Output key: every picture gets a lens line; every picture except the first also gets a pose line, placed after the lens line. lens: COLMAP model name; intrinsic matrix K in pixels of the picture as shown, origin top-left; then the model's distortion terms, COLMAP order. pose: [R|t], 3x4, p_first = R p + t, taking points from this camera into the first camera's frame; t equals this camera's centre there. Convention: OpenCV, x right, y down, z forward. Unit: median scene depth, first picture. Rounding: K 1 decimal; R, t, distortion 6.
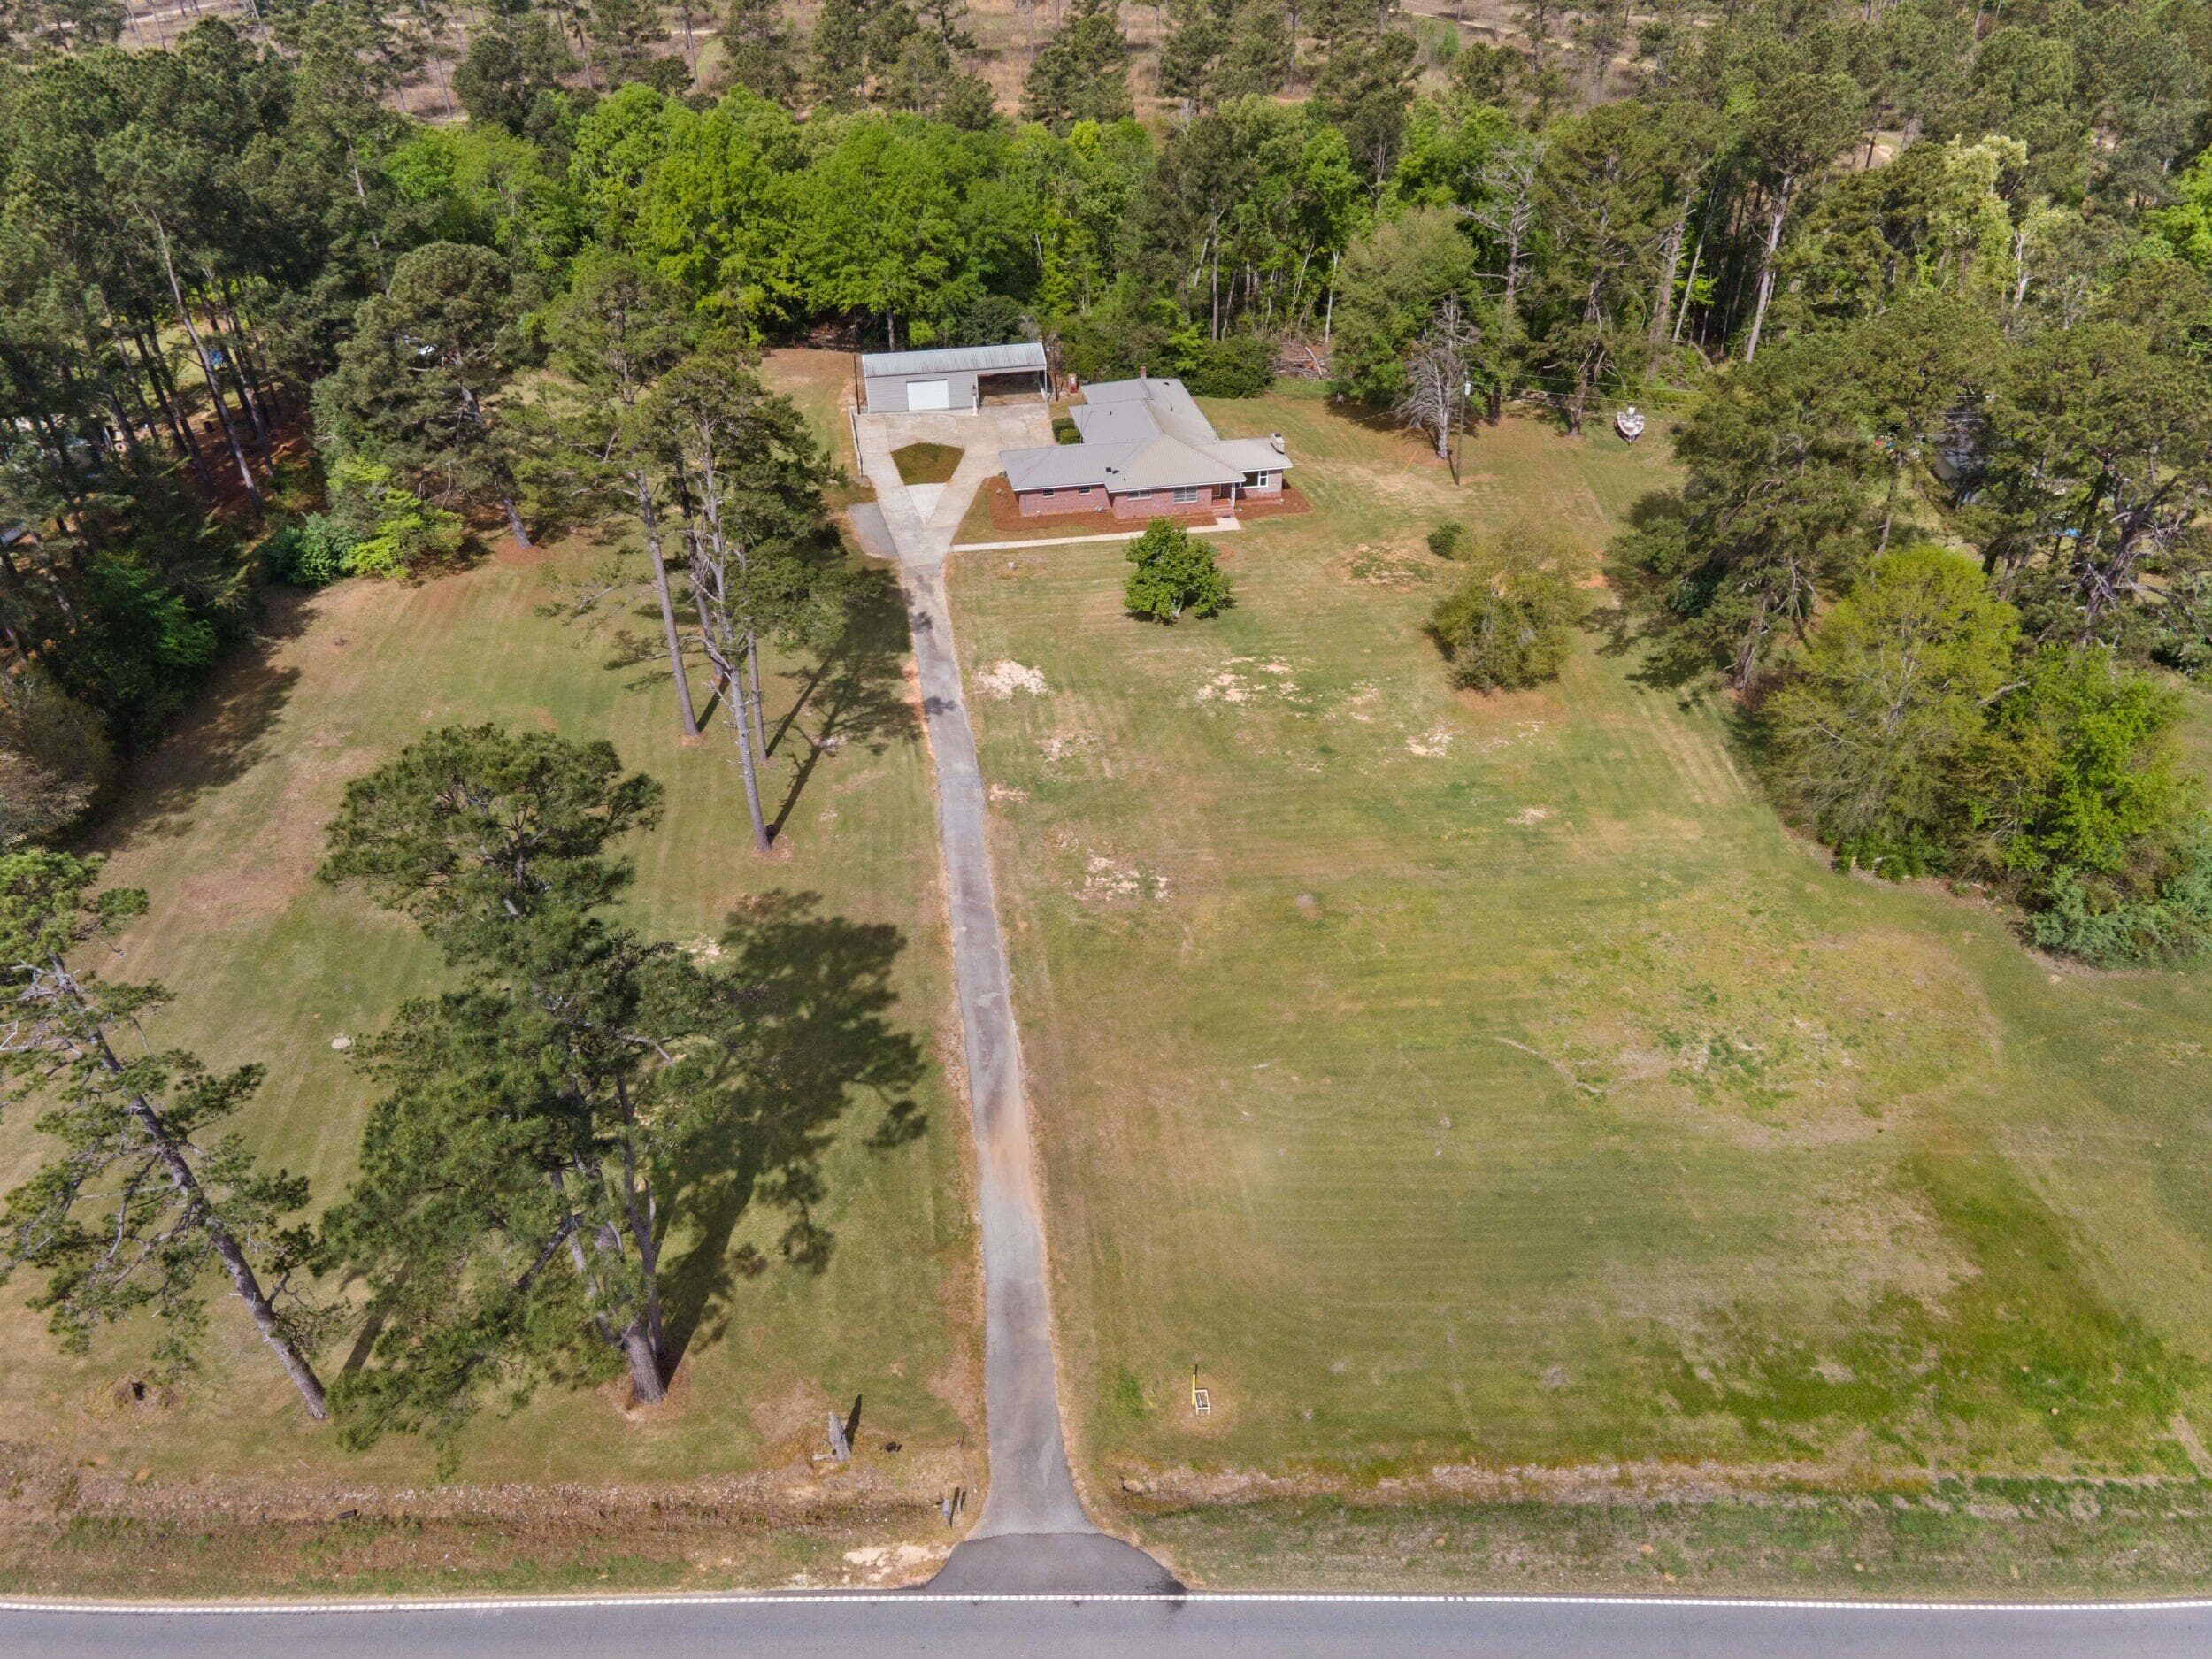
lens RADIAL K [[1638.8, 0, 1102.0], [0, 1638.8, 814.8], [0, 0, 1]] dist [0.007442, 0.066336]
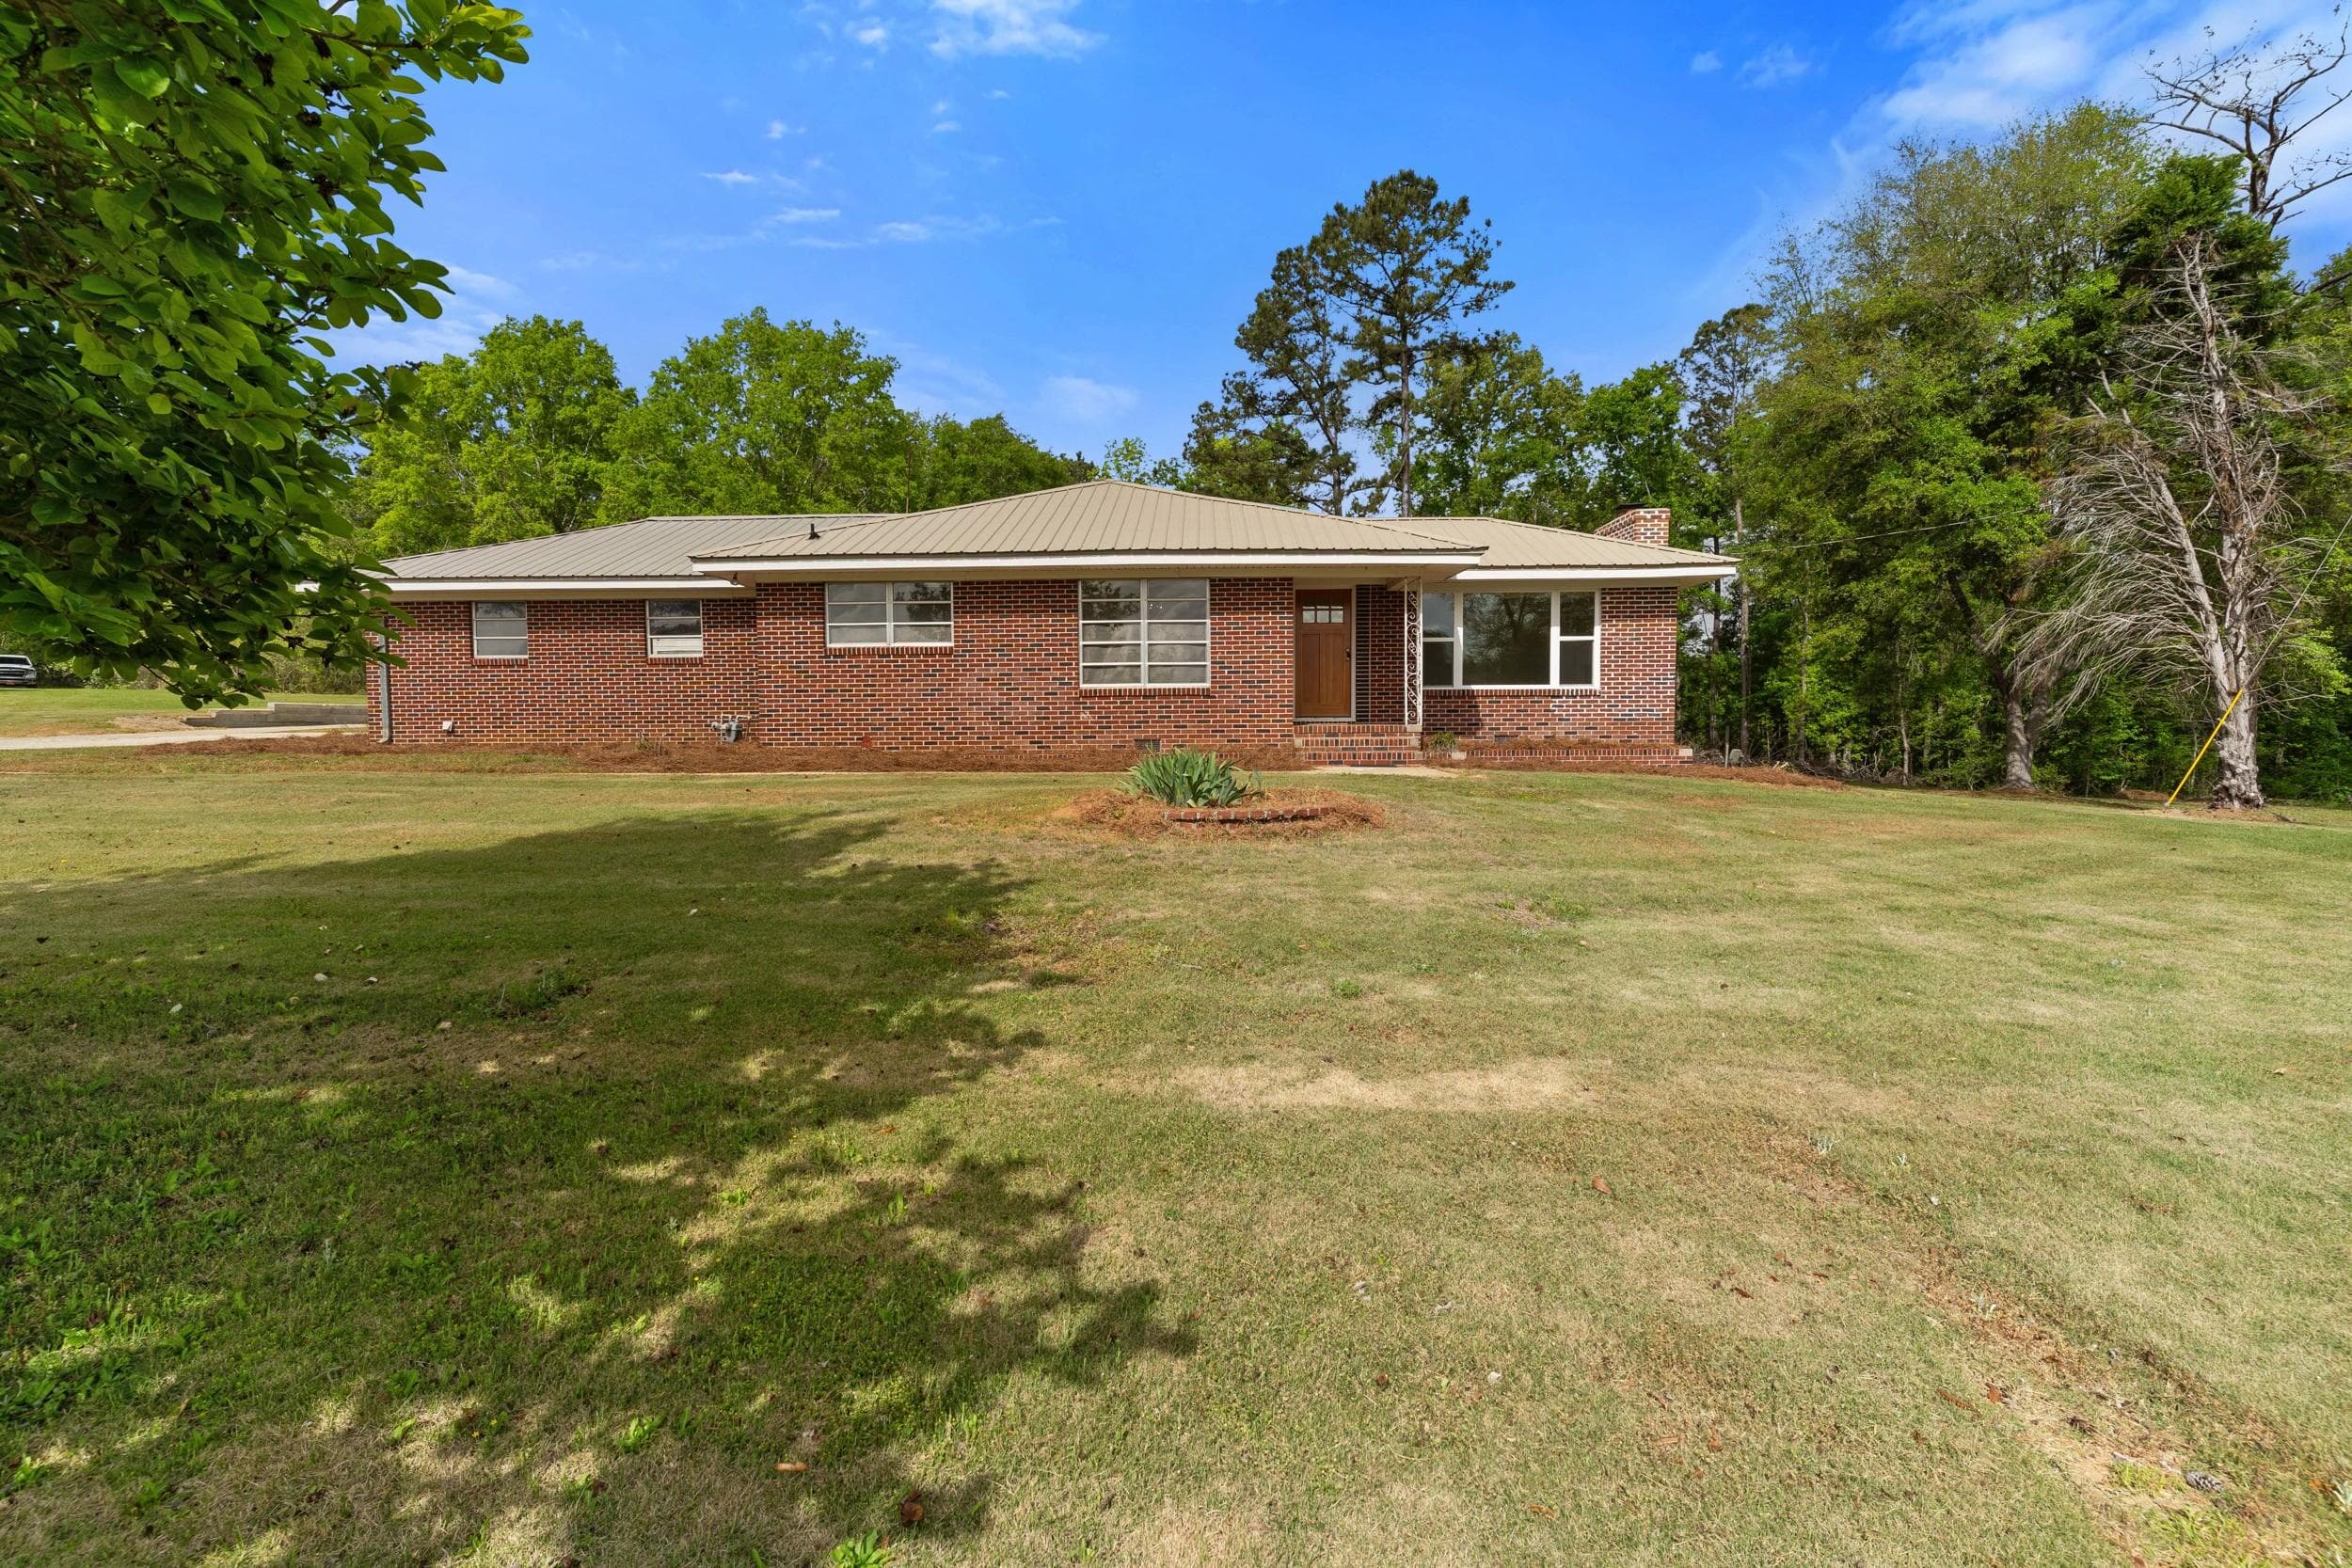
lens RADIAL K [[1120.3, 0, 1162.8], [0, 1120.3, 779.3], [0, 0, 1]] dist [0.000414, -0.000422]
pose [[0.979618, 0.019648, -0.199905, 0.077882], [-0.119198, 0.857899, -0.499802, -0.119602], [0.161679, 0.513443, 0.842755, 0.901494]]
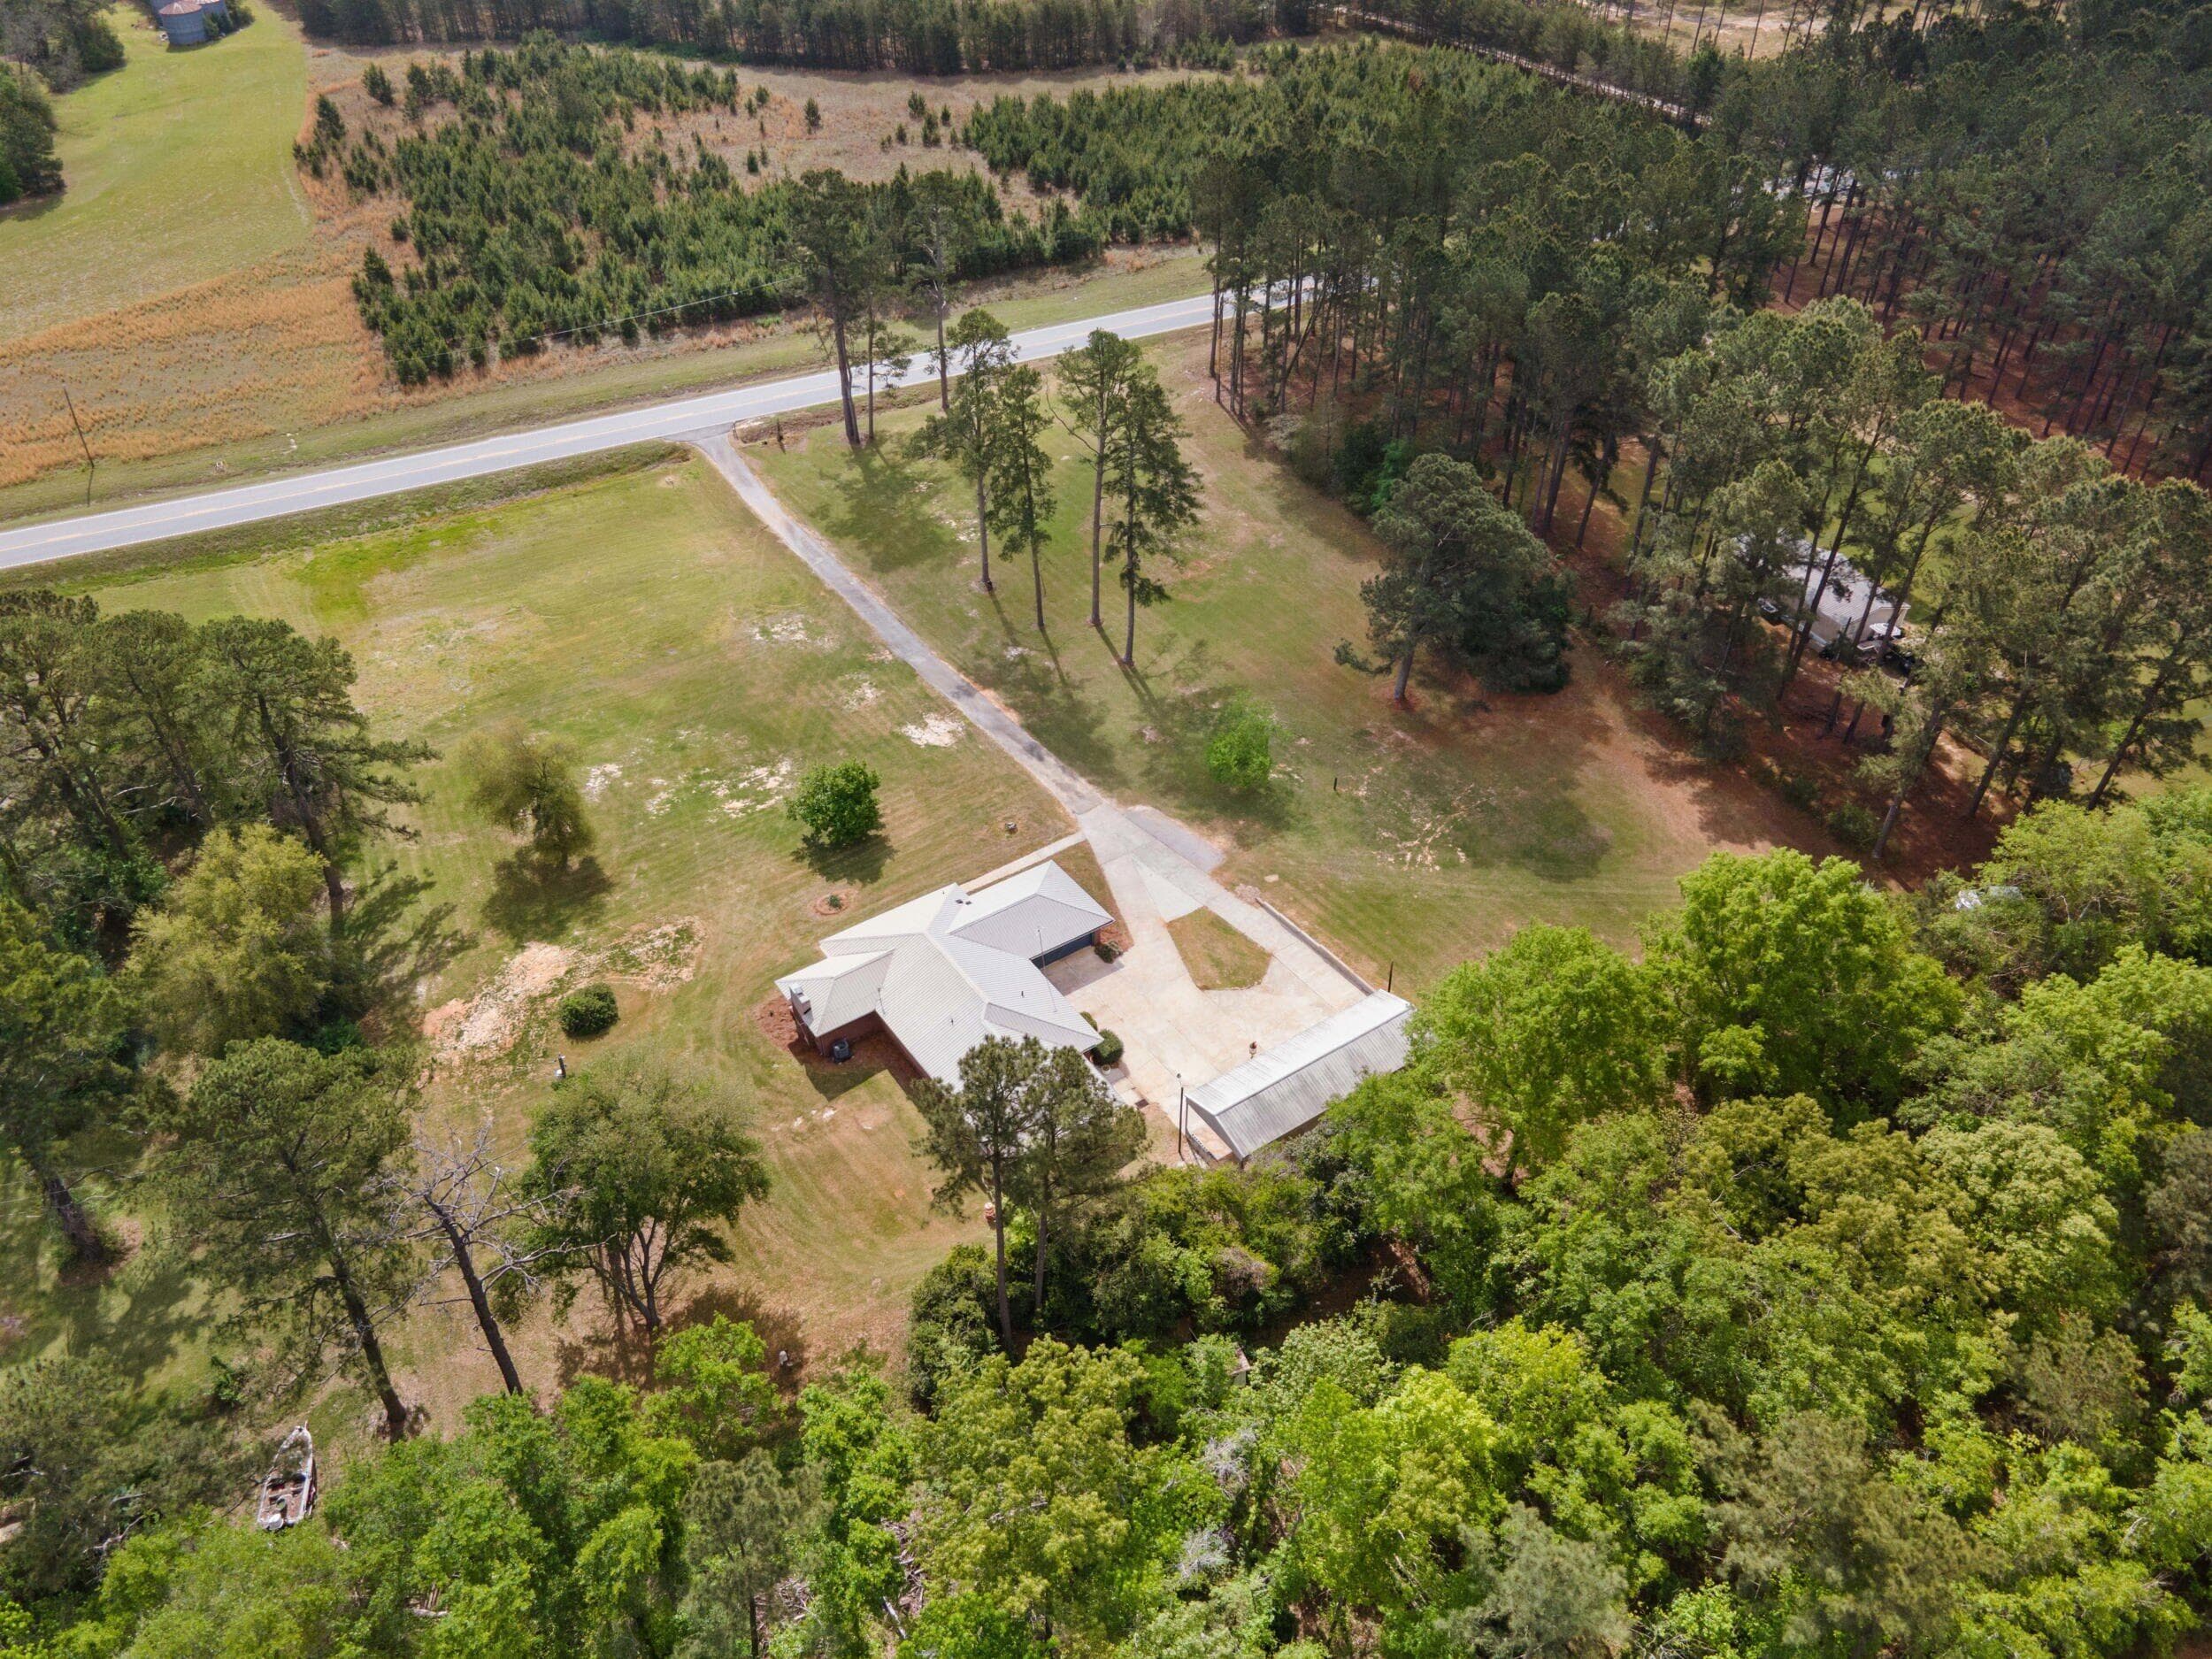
lens RADIAL K [[1618.5, 0, 1100.4], [0, 1618.5, 827.6], [0, 0, 1]] dist [0.039147, 0.002516]
pose [[-0.909826, 0.279593, -0.306668, 0.200619], [-0.209194, 0.329216, 0.920790, -1.066365], [0.358406, 0.901912, -0.241040, 1.204755]]
